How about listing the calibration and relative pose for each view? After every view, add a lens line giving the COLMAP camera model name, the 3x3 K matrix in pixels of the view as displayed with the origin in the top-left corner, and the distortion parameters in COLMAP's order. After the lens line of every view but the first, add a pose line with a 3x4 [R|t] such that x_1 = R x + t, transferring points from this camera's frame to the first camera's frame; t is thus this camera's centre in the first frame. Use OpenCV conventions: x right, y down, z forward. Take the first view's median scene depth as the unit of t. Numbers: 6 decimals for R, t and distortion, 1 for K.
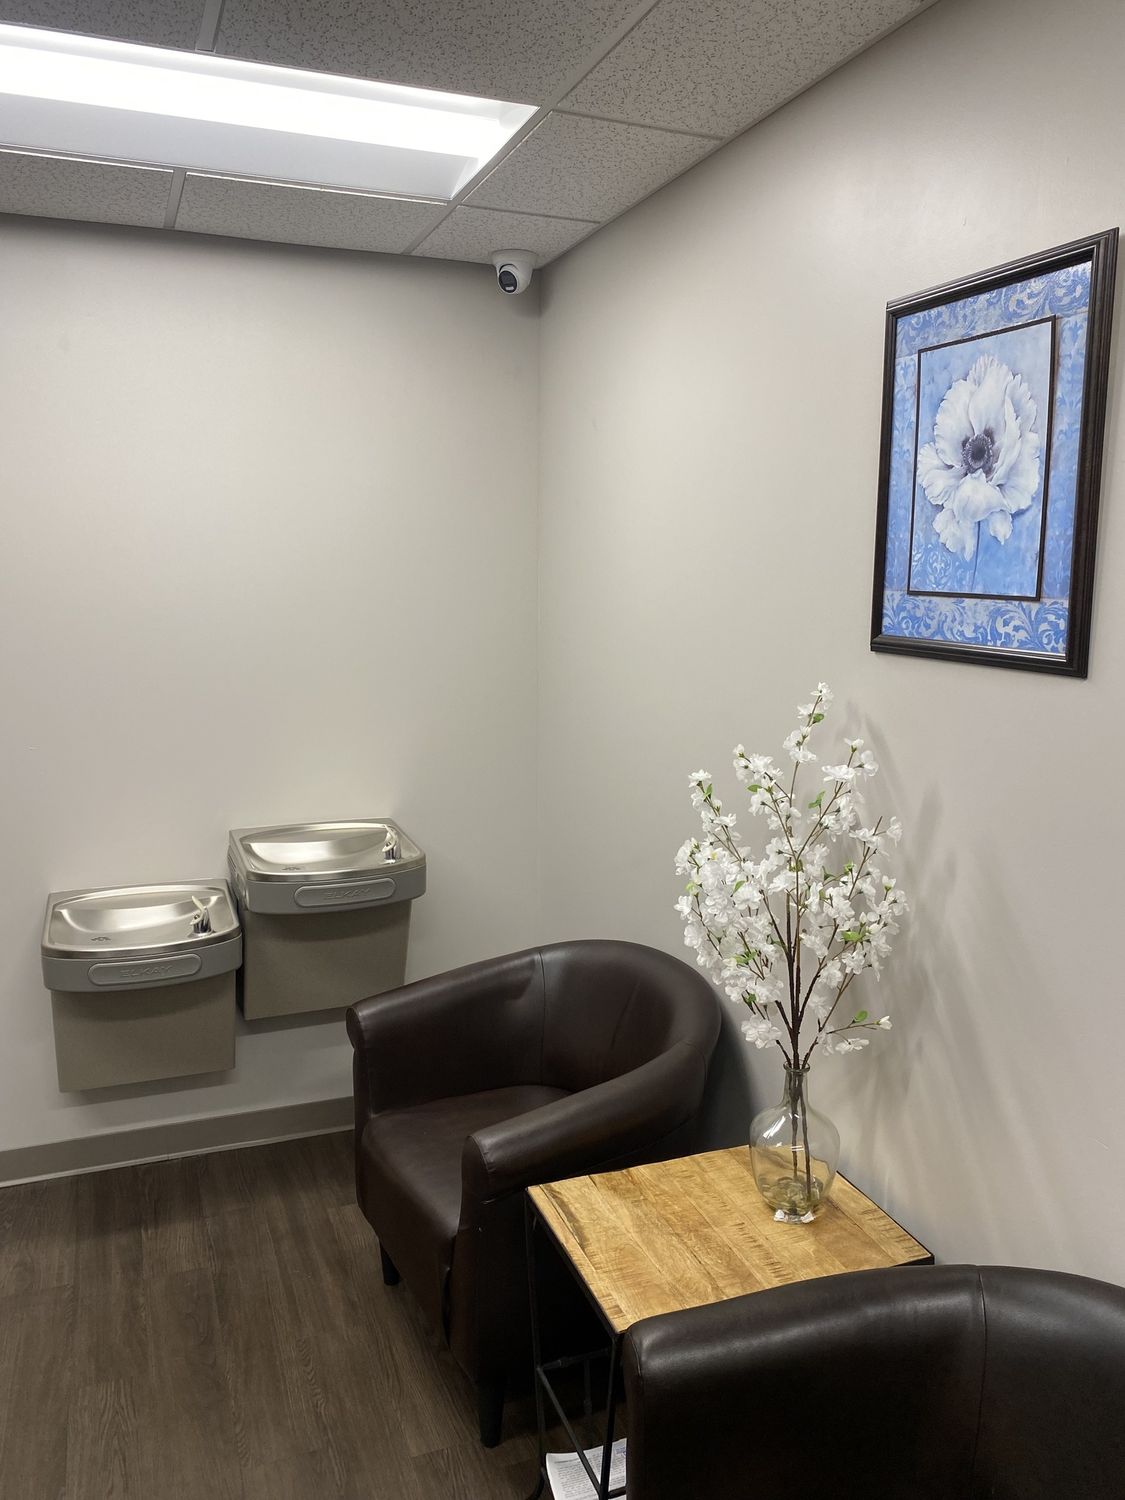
lens RADIAL K [[1171.7, 0, 562.4], [0, 1171.7, 724.7], [0, 0, 1]] dist [0.019465, -0.004230]
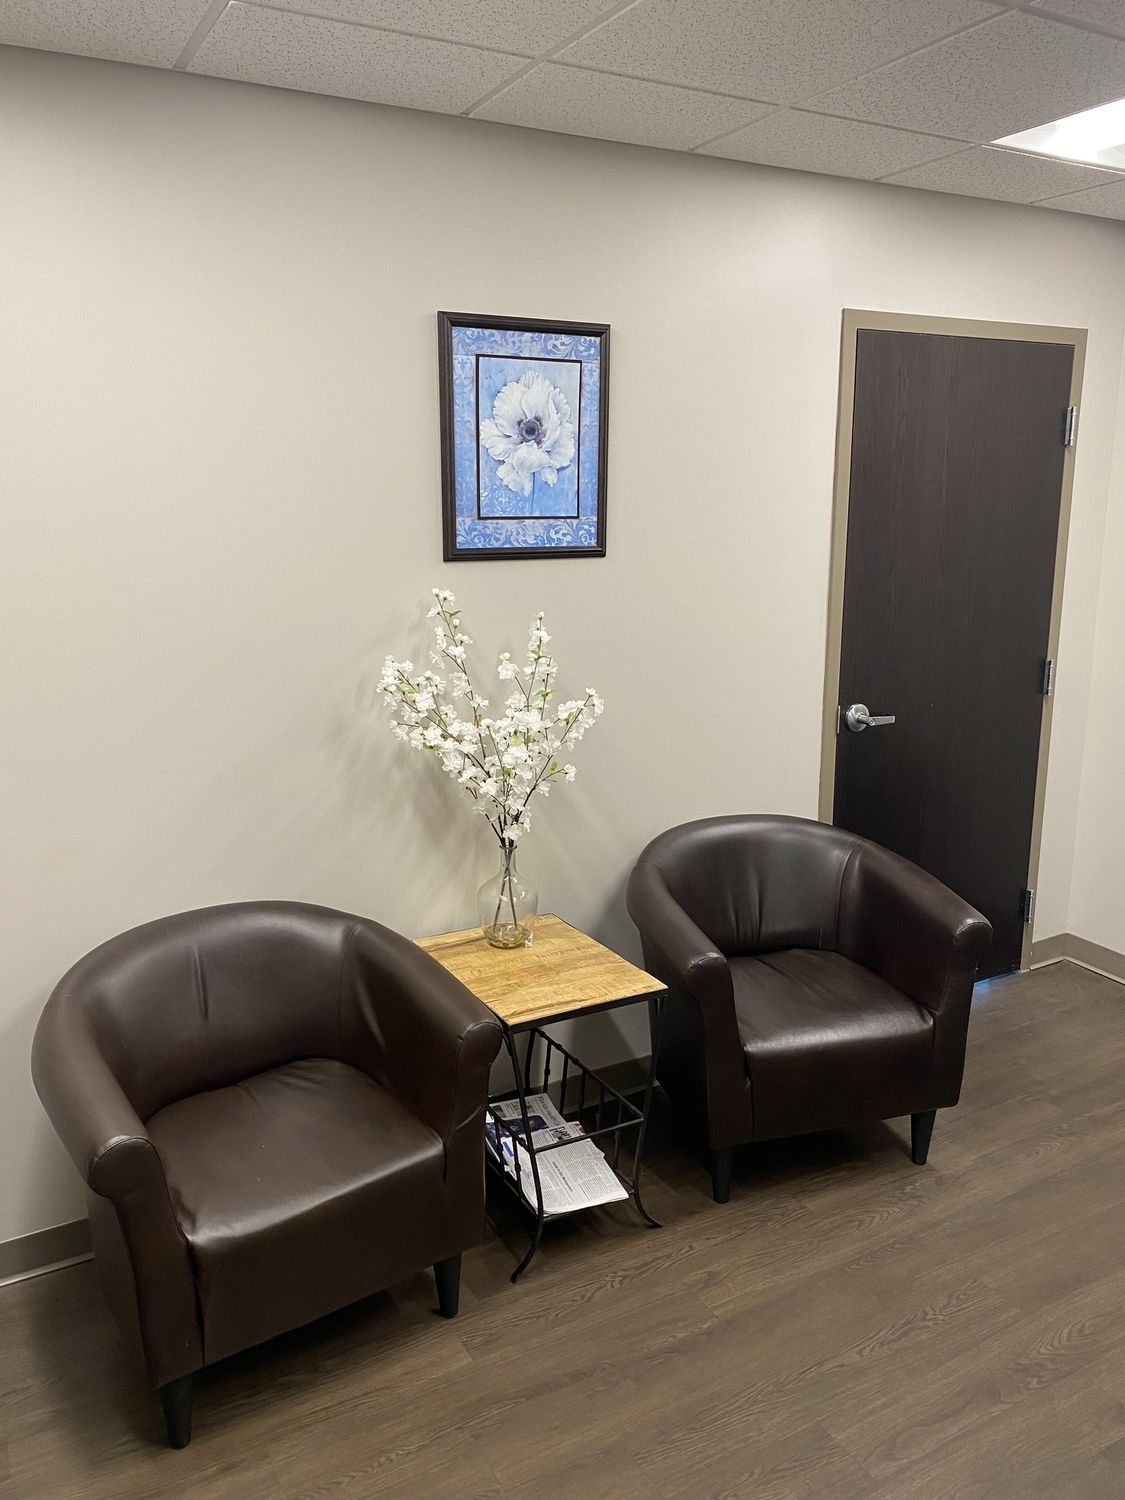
lens RADIAL K [[1159.8, 0, 562.5], [0, 1159.8, 750.0], [0, 0, 1]] dist [-0.014251, -0.004161]
pose [[-0.137494, -0.230146, 0.963394, -1.299845], [0.135501, 0.959117, 0.248463, -0.195225], [-0.981191, 0.164703, -0.100688, 1.173243]]
